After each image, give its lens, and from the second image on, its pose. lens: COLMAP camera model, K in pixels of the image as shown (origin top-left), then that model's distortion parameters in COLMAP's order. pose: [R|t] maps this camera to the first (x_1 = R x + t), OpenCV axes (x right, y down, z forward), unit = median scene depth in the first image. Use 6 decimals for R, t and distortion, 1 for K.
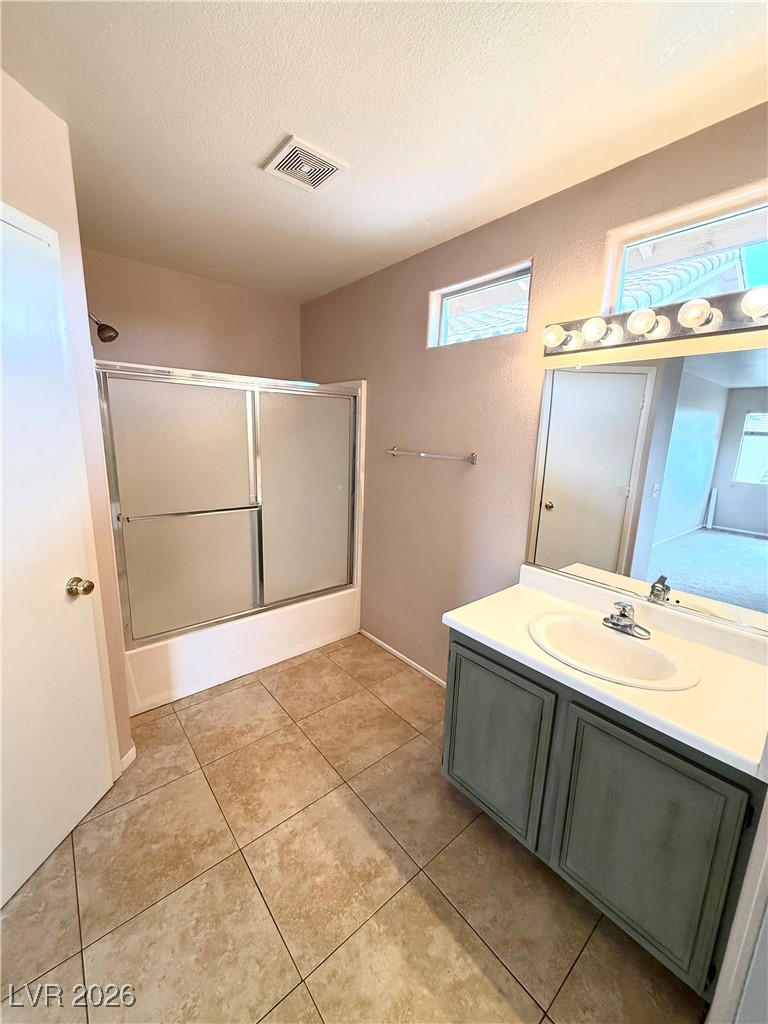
lens RADIAL K [[404.9, 0, 386.8], [0, 404.9, 509.2], [0, 0, 1]] dist [-0.002266, 0.000123]
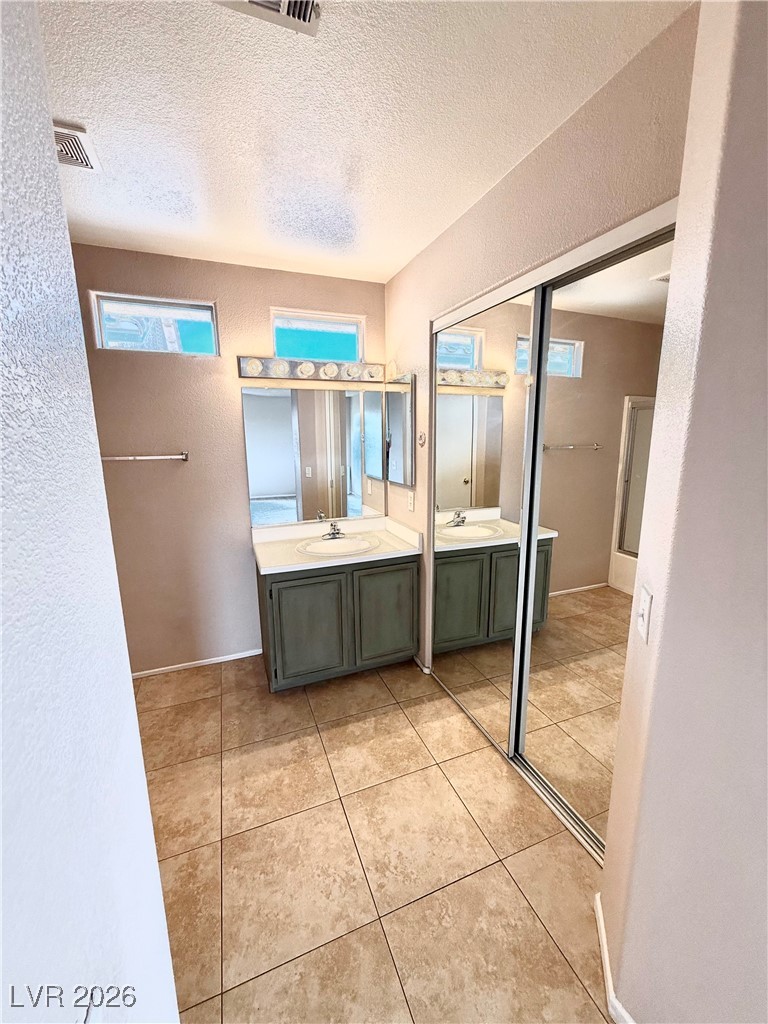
lens RADIAL K [[404.9, 0, 383.4], [0, 404.9, 511.2], [0, 0, 1]] dist [-0.002266, 0.000123]
pose [[0.320962, -0.217493, 0.921781, -1.098313], [0.199265, 0.966997, 0.158778, -0.069236], [-0.925892, 0.132717, 0.353709, 0.139352]]
